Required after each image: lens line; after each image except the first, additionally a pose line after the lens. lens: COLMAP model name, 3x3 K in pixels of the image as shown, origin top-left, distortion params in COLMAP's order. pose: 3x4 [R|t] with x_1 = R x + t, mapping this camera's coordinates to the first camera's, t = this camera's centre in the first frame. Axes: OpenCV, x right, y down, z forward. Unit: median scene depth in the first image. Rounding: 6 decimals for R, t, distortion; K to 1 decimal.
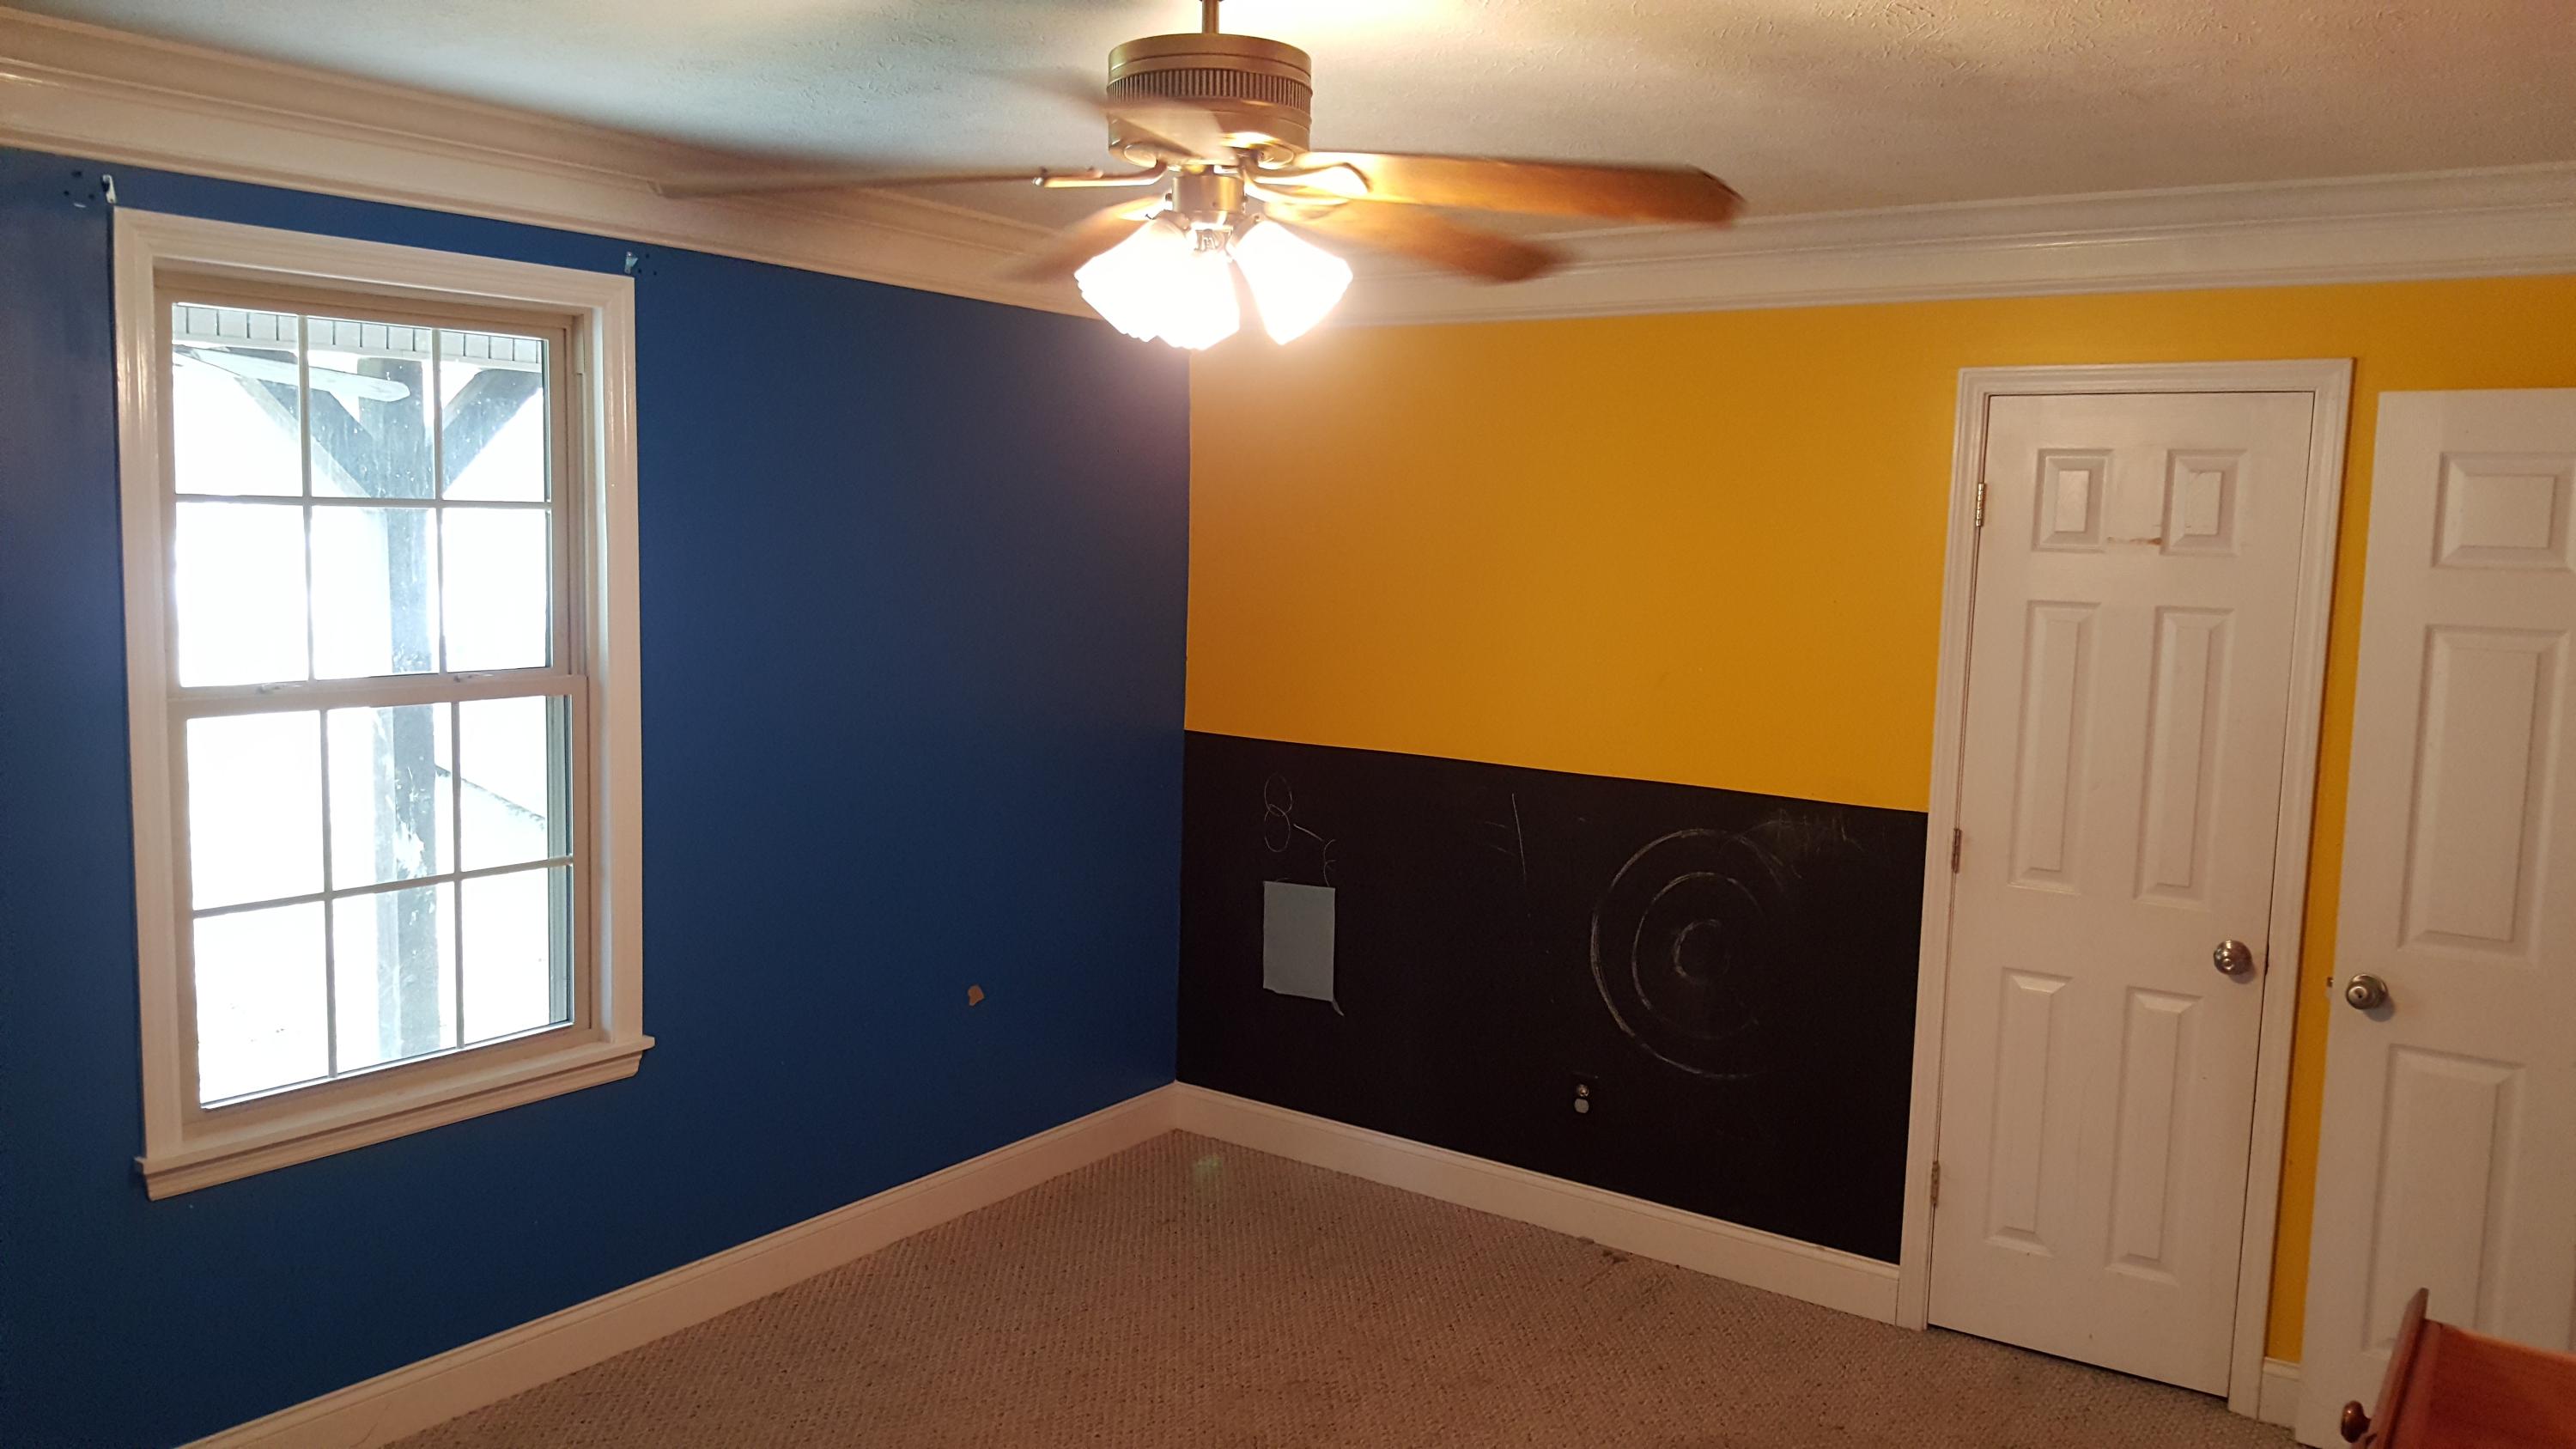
lens RADIAL K [[1987.8, 0, 1302.7], [0, 1987.8, 716.8], [0, 0, 1]] dist [-0.010382, -0.008903]
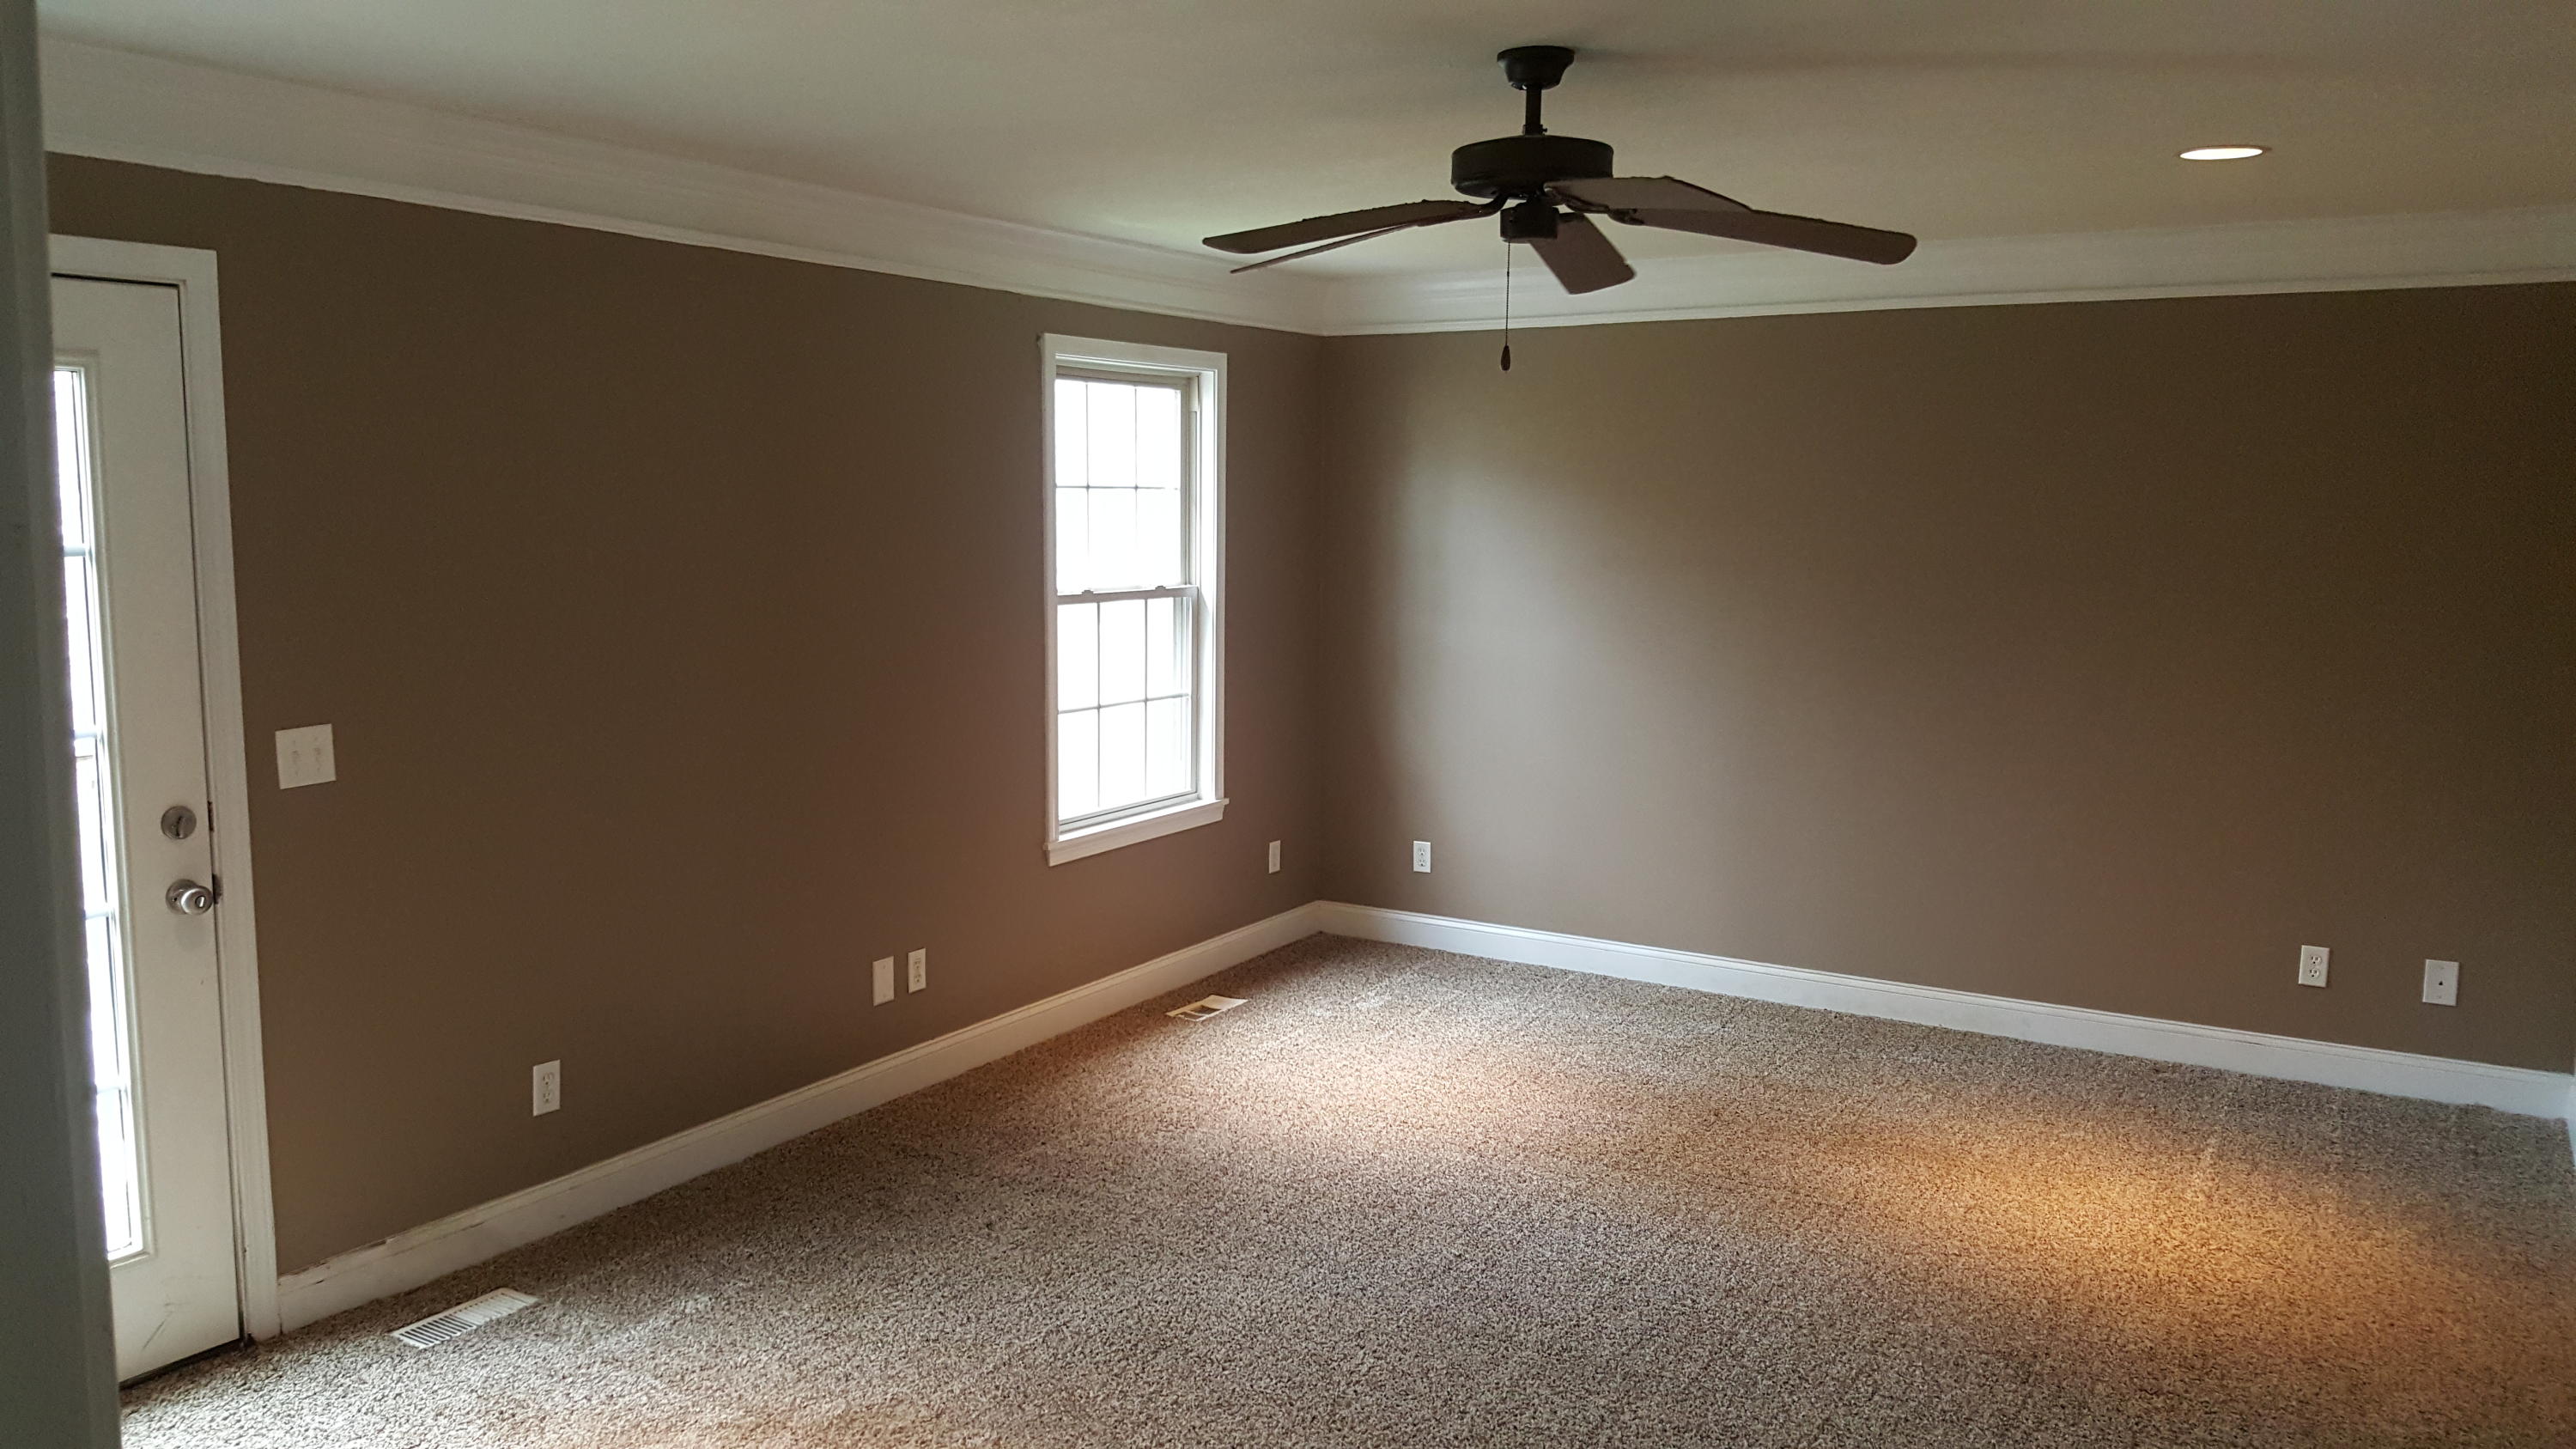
lens RADIAL K [[1883.1, 0, 1249.5], [0, 1883.1, 711.2], [0, 0, 1]] dist [0.095570, -0.163759]
pose [[0.999392, -0.020815, 0.027977, -0.380401], [0.020254, 0.999590, 0.020219, 0.058650], [-0.028386, -0.019640, 0.999404, -0.671515]]
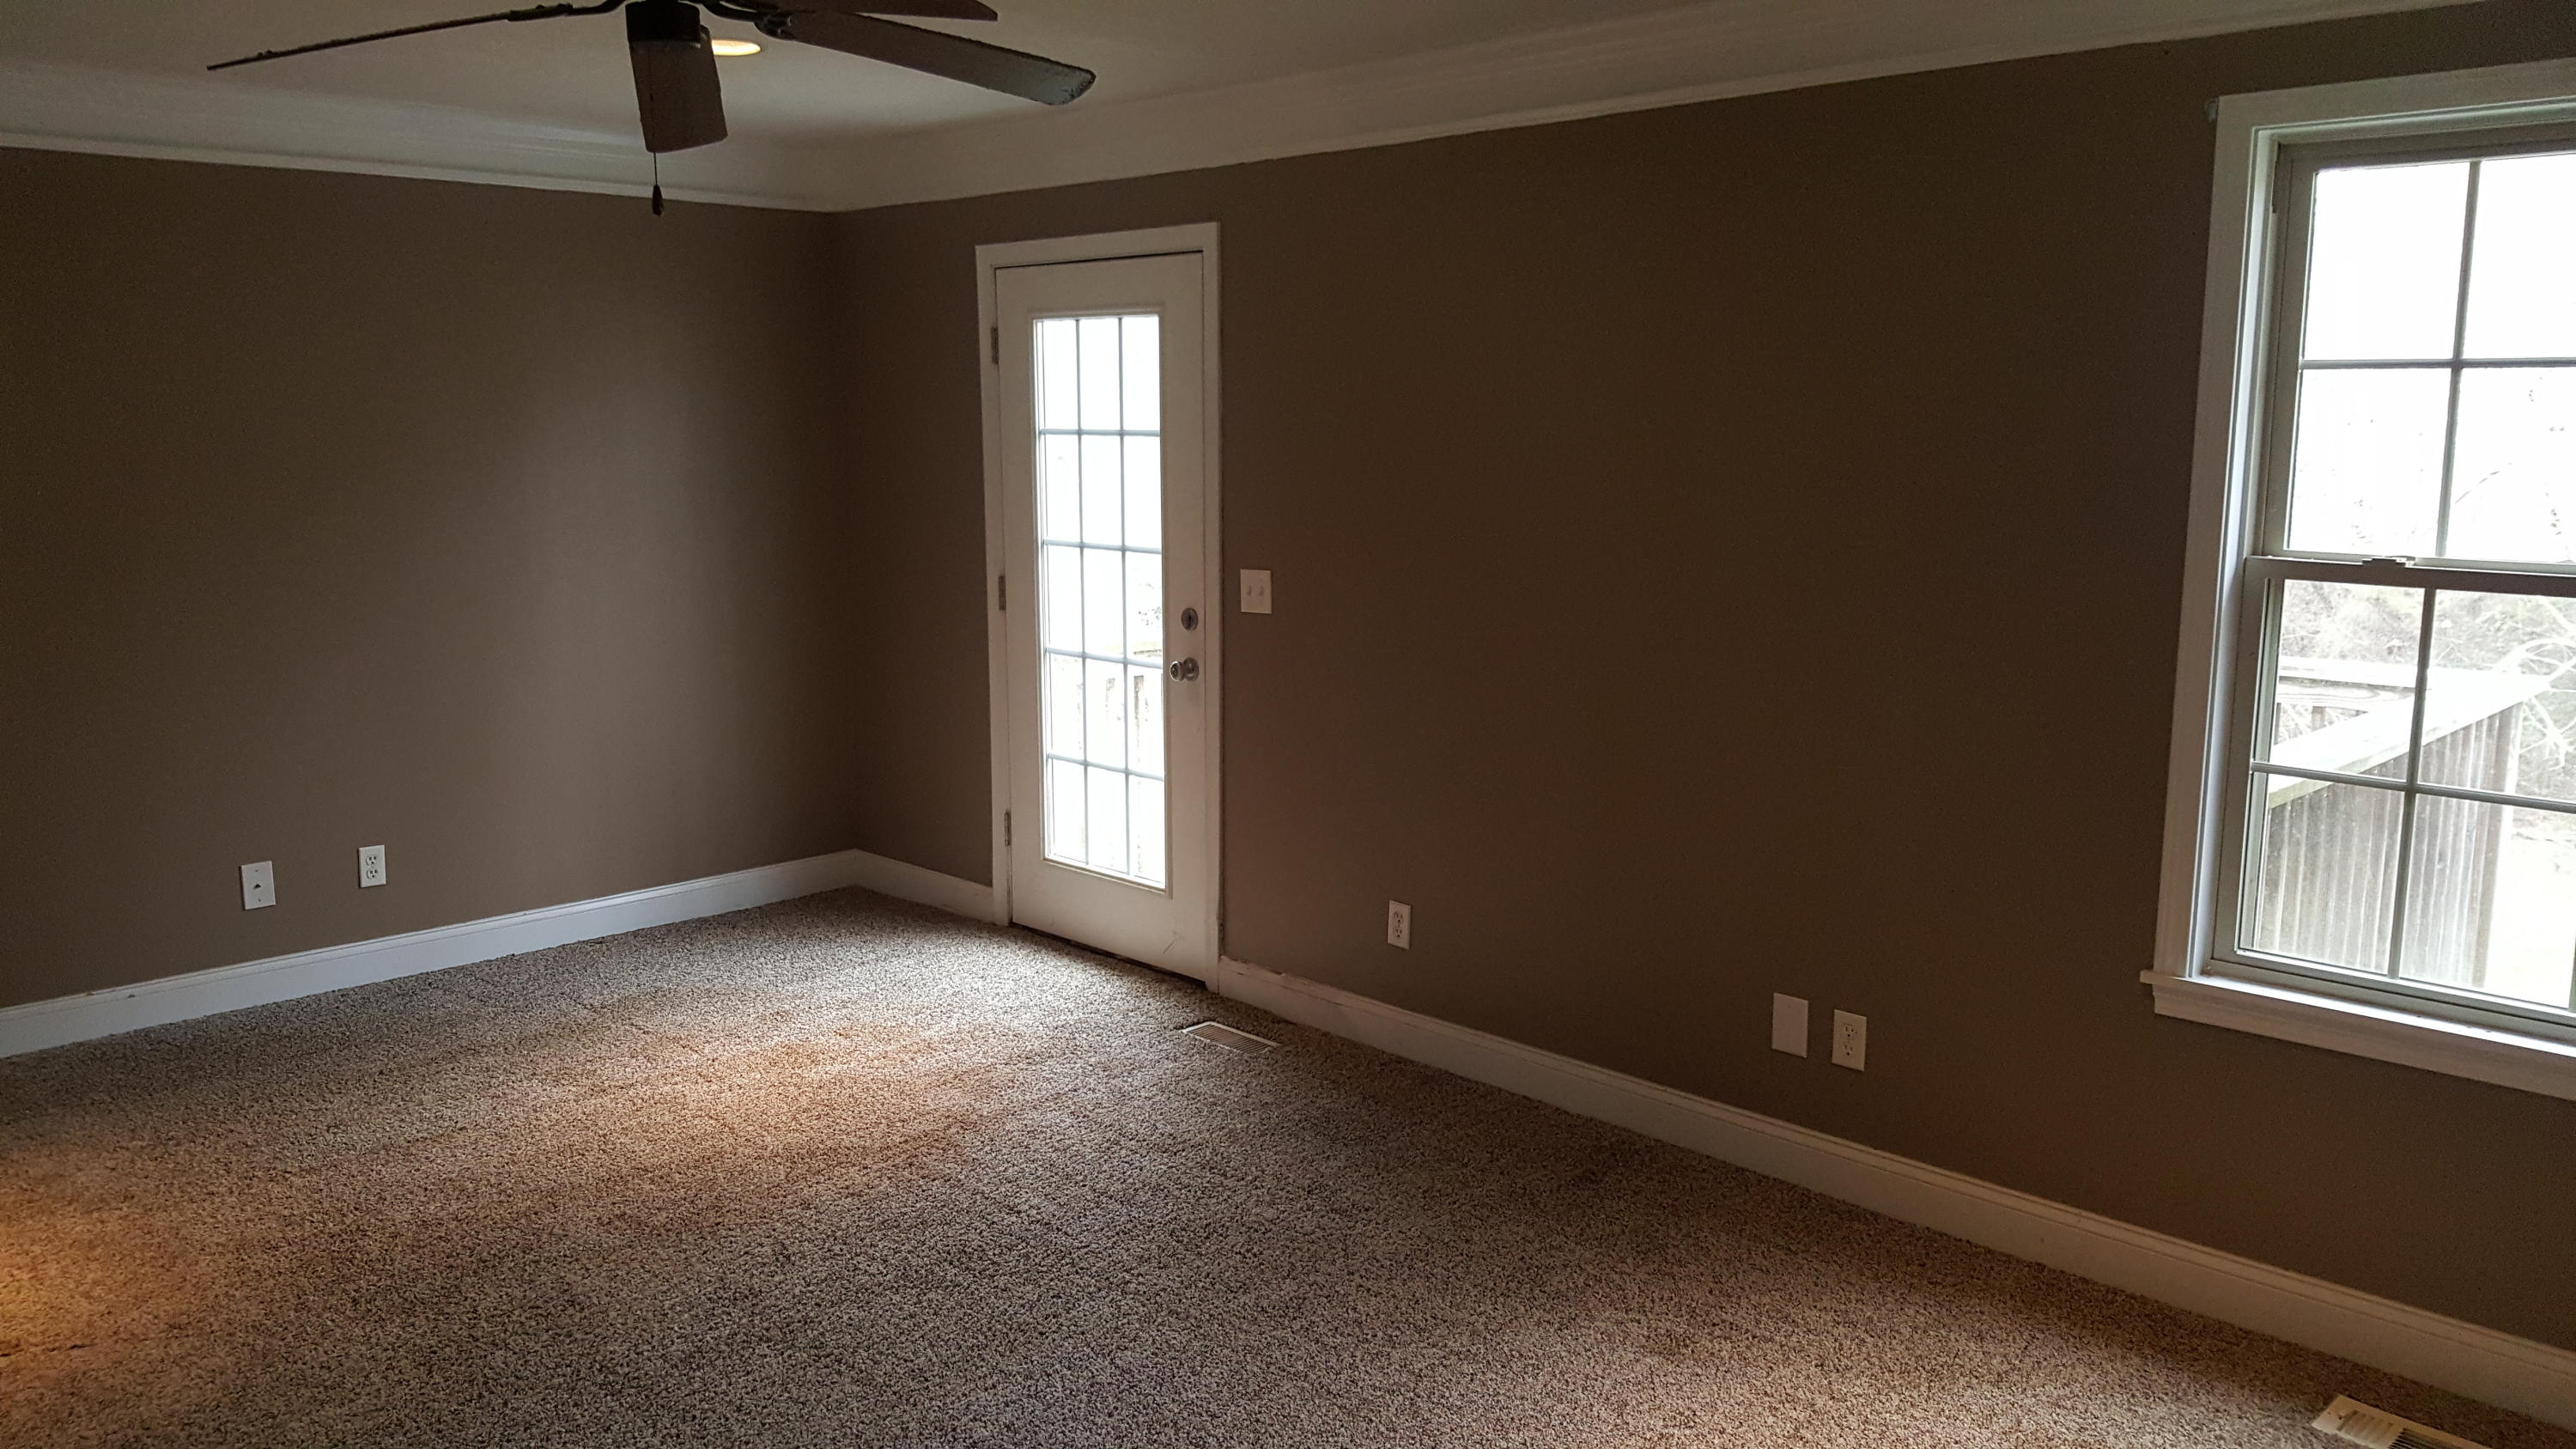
lens RADIAL K [[1883.1, 0, 1249.5], [0, 1883.1, 711.2], [0, 0, 1]] dist [0.095570, -0.163759]
pose [[-0.203517, 0.132080, -0.970122, 0.457695], [-0.097170, 0.983242, 0.154251, -0.029430], [0.974238, 0.125659, -0.187272, 0.591062]]
